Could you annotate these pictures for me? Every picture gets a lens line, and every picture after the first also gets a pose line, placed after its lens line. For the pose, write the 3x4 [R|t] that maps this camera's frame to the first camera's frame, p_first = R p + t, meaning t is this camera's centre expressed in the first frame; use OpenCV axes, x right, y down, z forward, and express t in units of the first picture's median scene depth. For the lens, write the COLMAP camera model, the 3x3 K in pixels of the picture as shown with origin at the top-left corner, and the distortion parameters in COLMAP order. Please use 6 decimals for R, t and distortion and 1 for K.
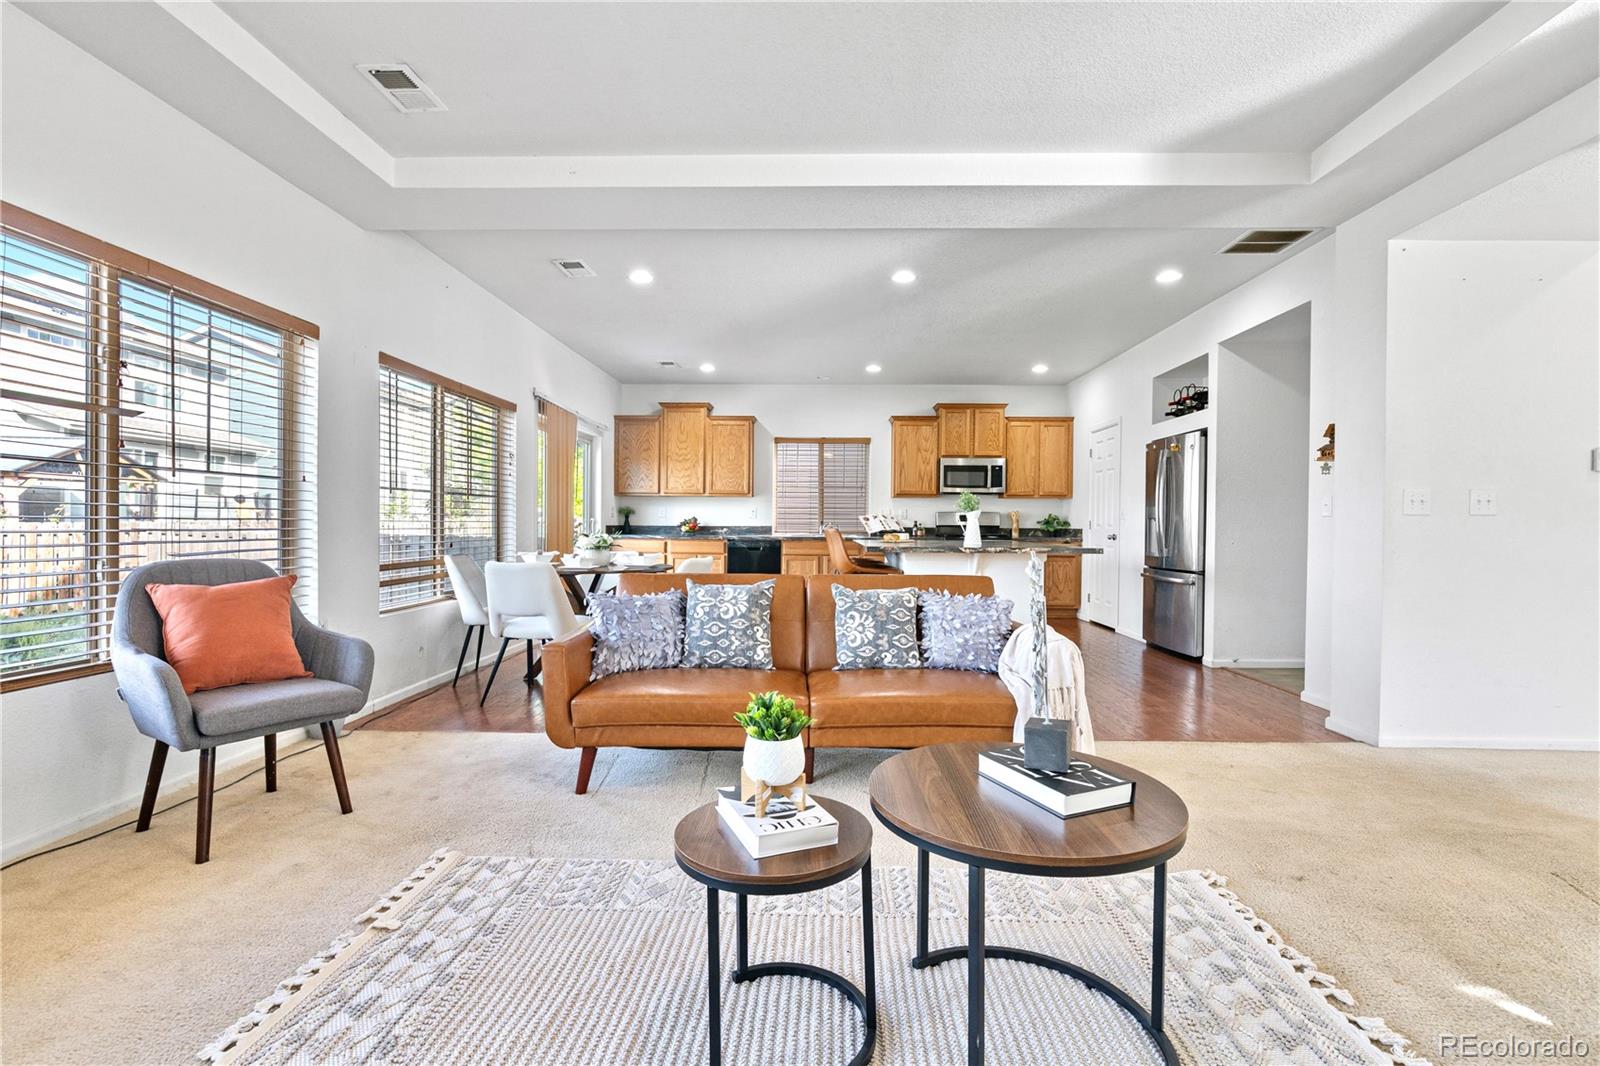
lens RADIAL K [[733.5, 0, 795.2], [0, 733.5, 532.3], [0, 0, 1]] dist [-0.004653, 0.001314]
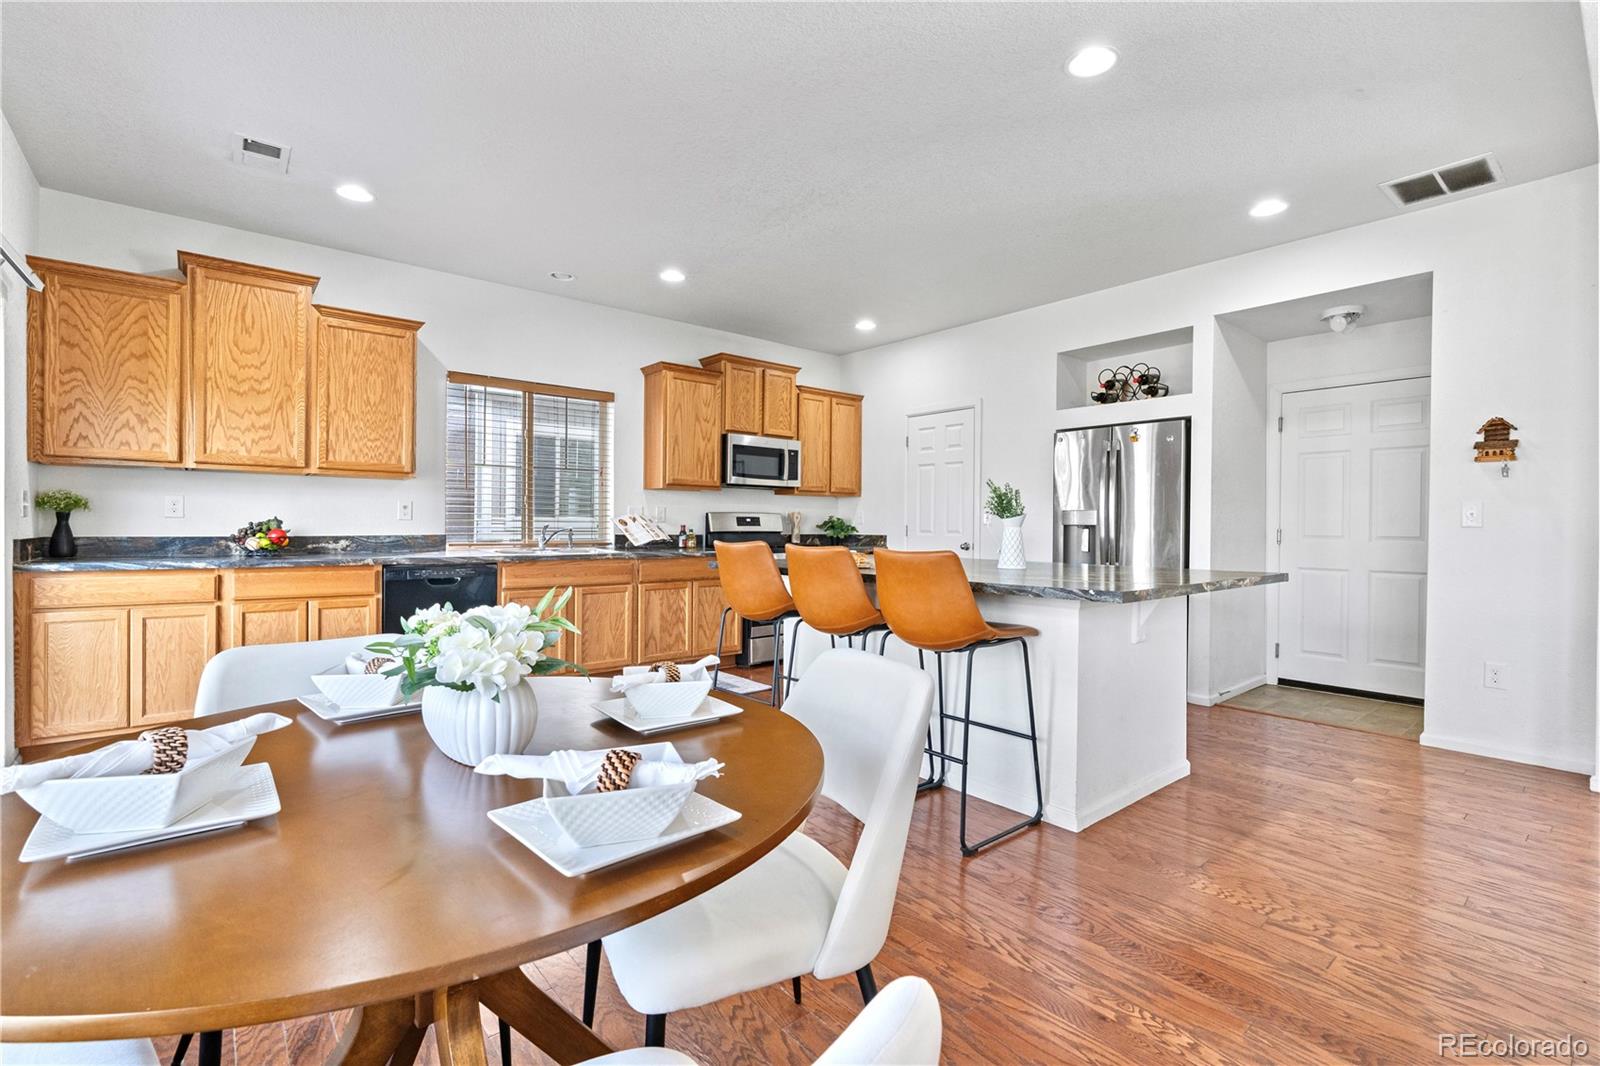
lens RADIAL K [[733.5, 0, 800.6], [0, 733.5, 531.6], [0, 0, 1]] dist [-0.004653, 0.001314]
pose [[0.739686, -0.007103, 0.672914, -0.210434], [0.005631, 0.999975, 0.004365, -0.012502], [-0.672928, 0.000561, 0.739708, 0.449070]]
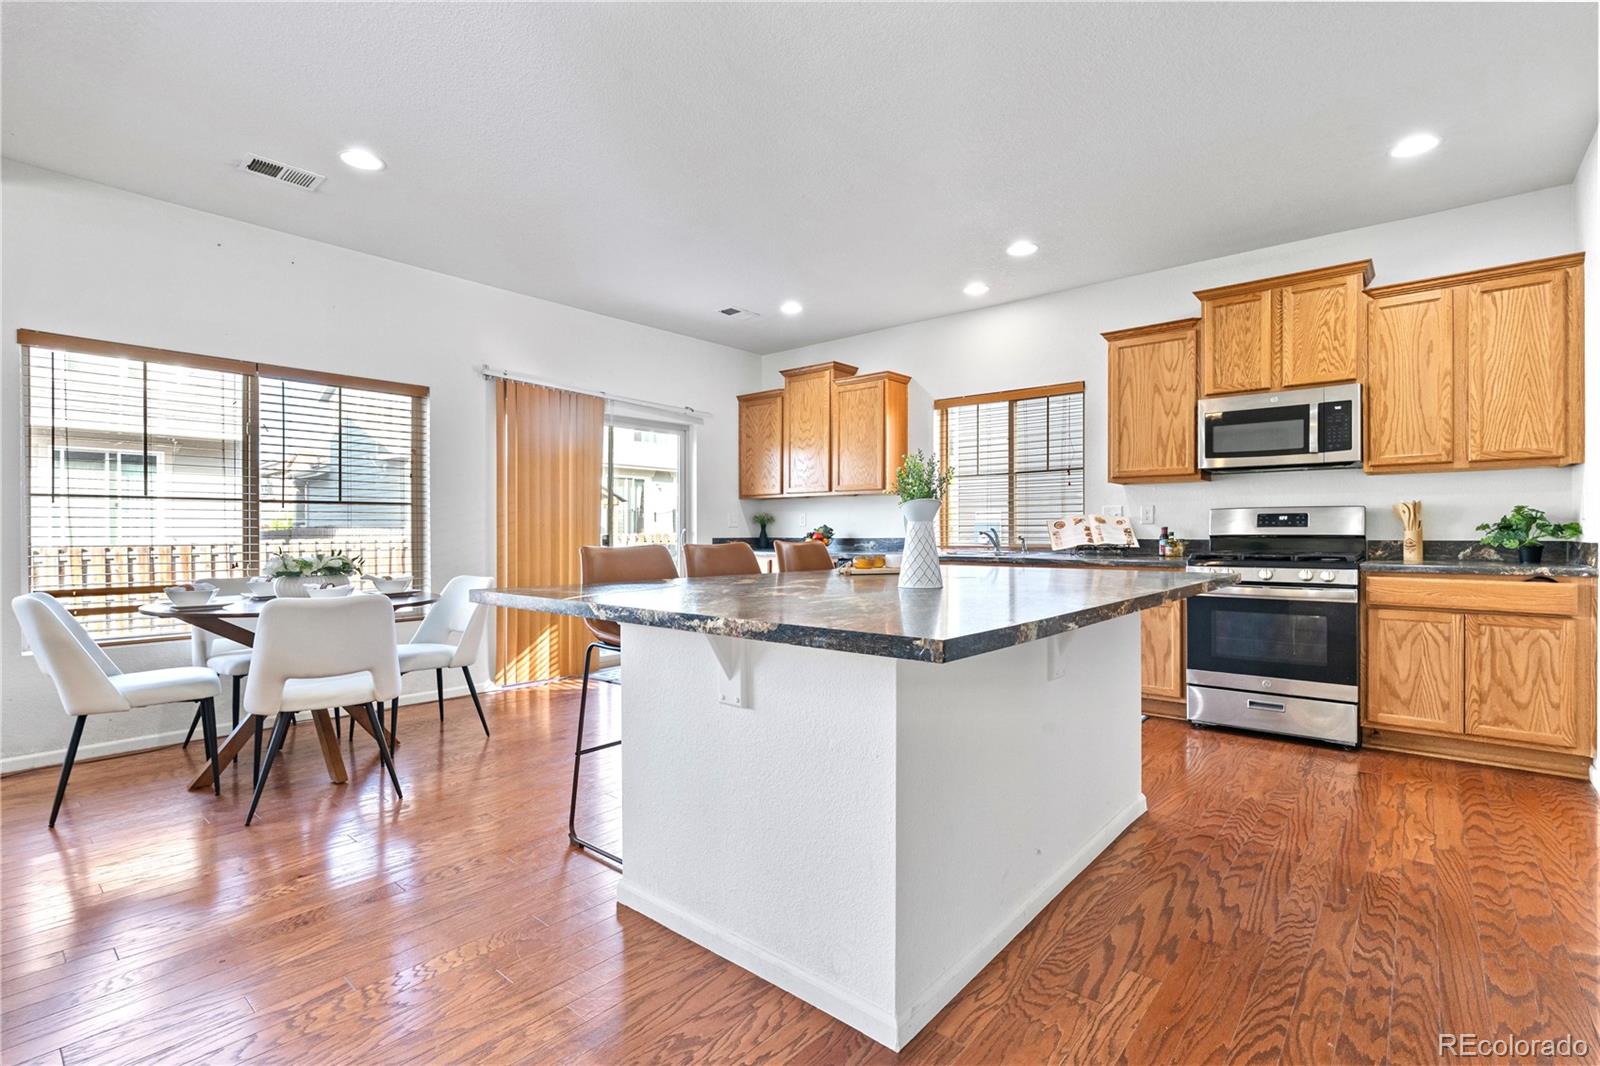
lens RADIAL K [[733.5, 0, 792.6], [0, 733.5, 529.6], [0, 0, 1]] dist [-0.004653, 0.001314]
pose [[0.778770, -0.008936, -0.627246, 0.293253], [-0.000228, 0.999894, -0.014528, -0.006335], [0.627310, 0.011457, 0.778685, 0.441086]]
